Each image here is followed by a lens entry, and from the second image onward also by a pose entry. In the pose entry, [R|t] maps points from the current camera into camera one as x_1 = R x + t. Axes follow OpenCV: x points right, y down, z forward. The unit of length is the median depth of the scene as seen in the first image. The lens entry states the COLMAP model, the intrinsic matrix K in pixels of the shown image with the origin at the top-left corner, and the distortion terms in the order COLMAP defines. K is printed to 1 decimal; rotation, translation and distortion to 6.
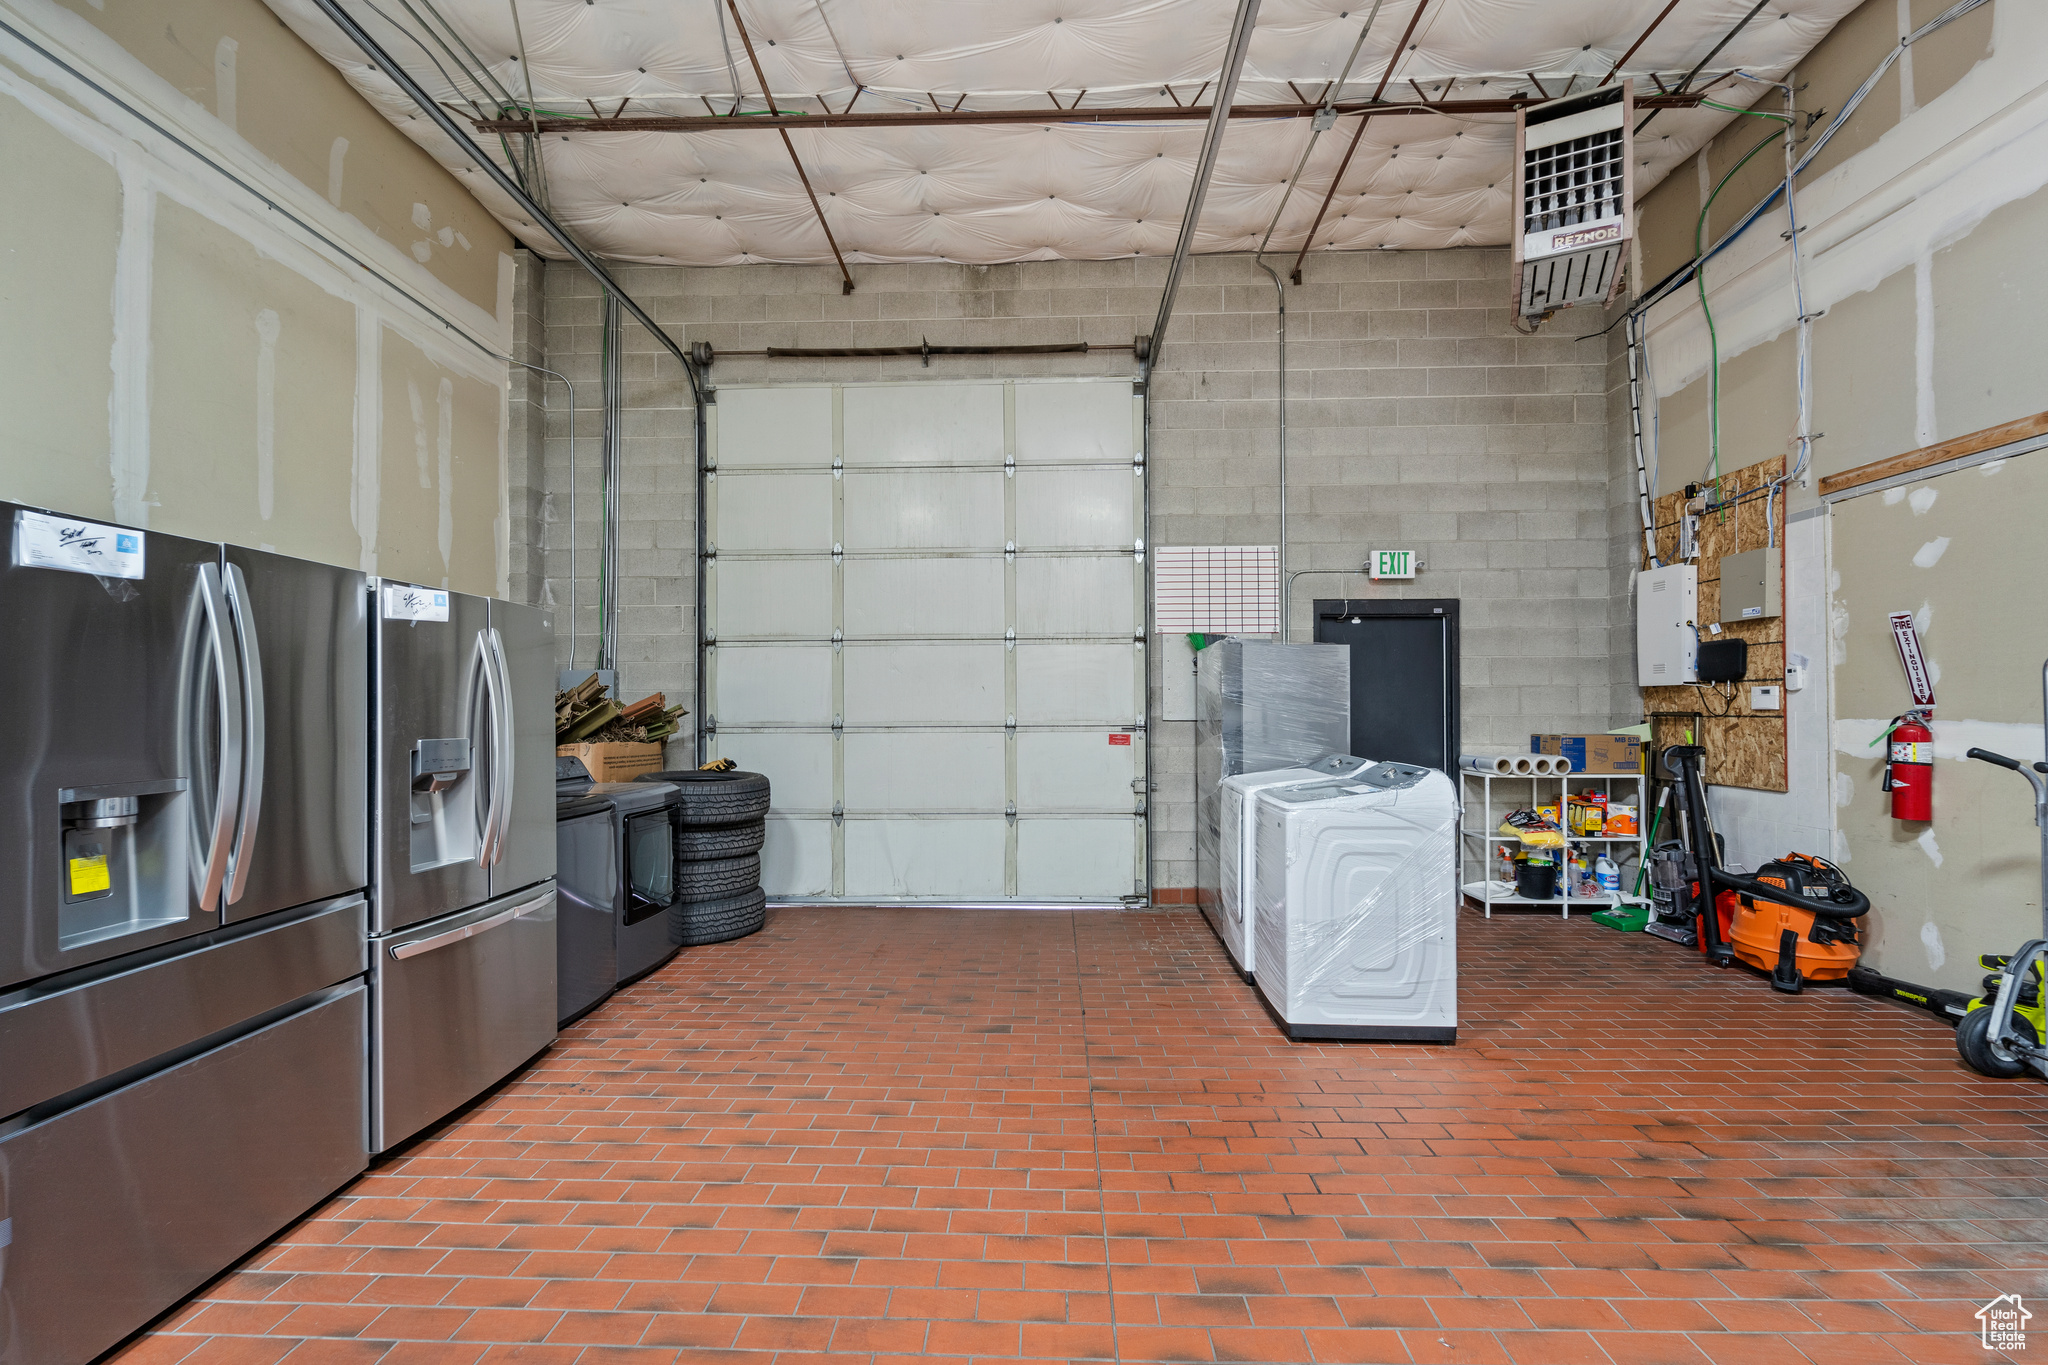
lens RADIAL K [[846.8, 0, 1024.2], [0, 846.8, 702.4], [0, 0, 1]] dist [0.004151, -0.000033]
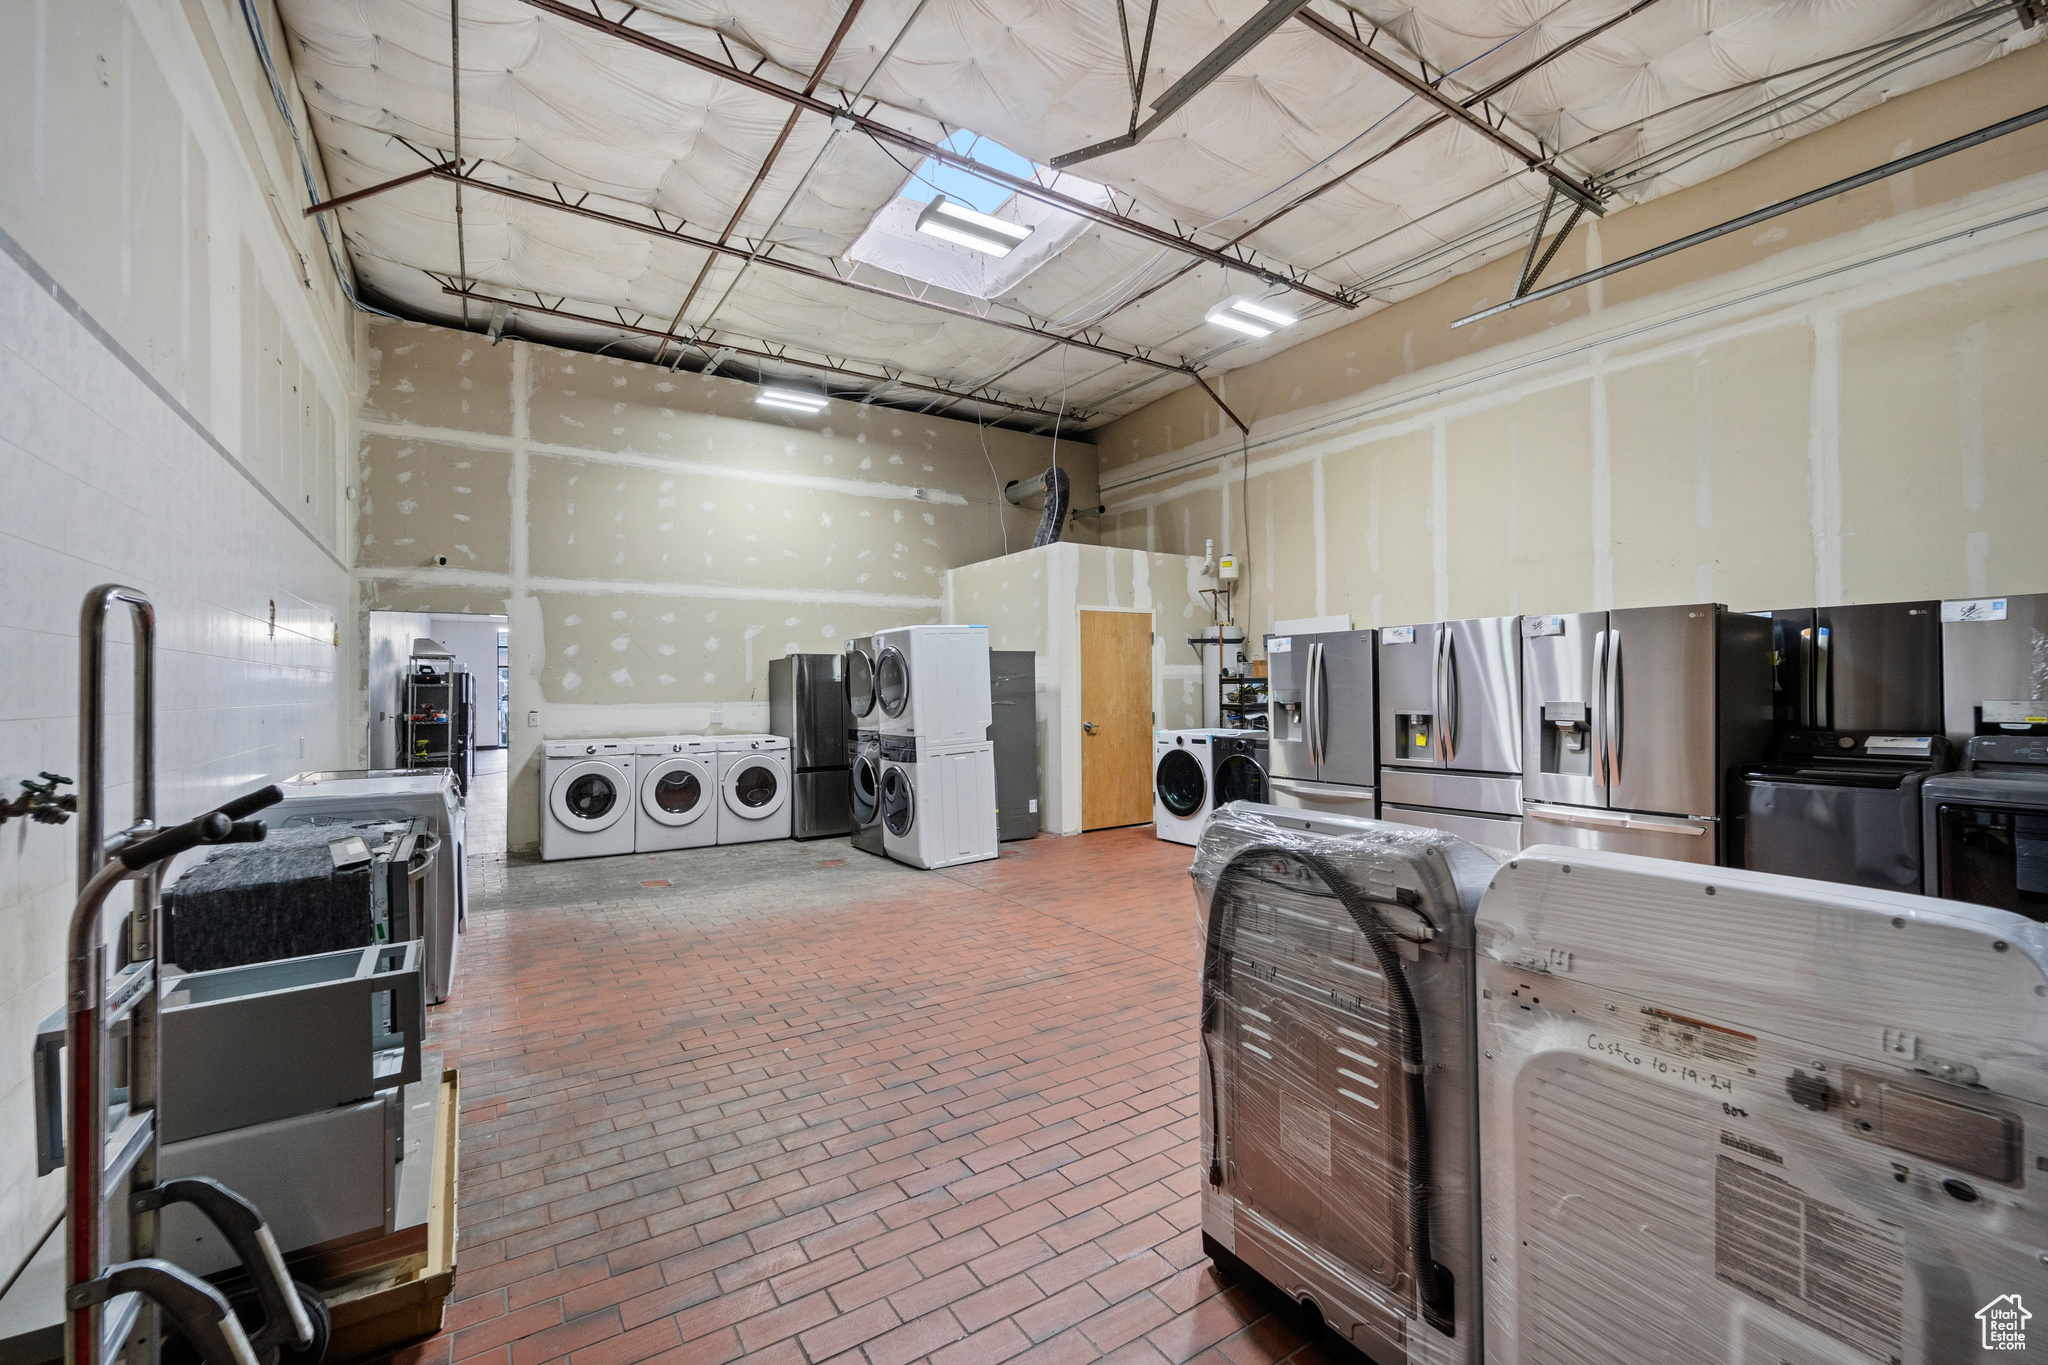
lens RADIAL K [[854.8, 0, 1024.0], [0, 854.8, 682.5], [0, 0, 1]] dist [0.001622, -0.000026]
pose [[-0.823883, 0.009204, -0.566685, 0.563906], [0.019913, 0.999721, -0.012714, 0.002212], [0.566410, -0.021759, -0.823836, 0.851613]]
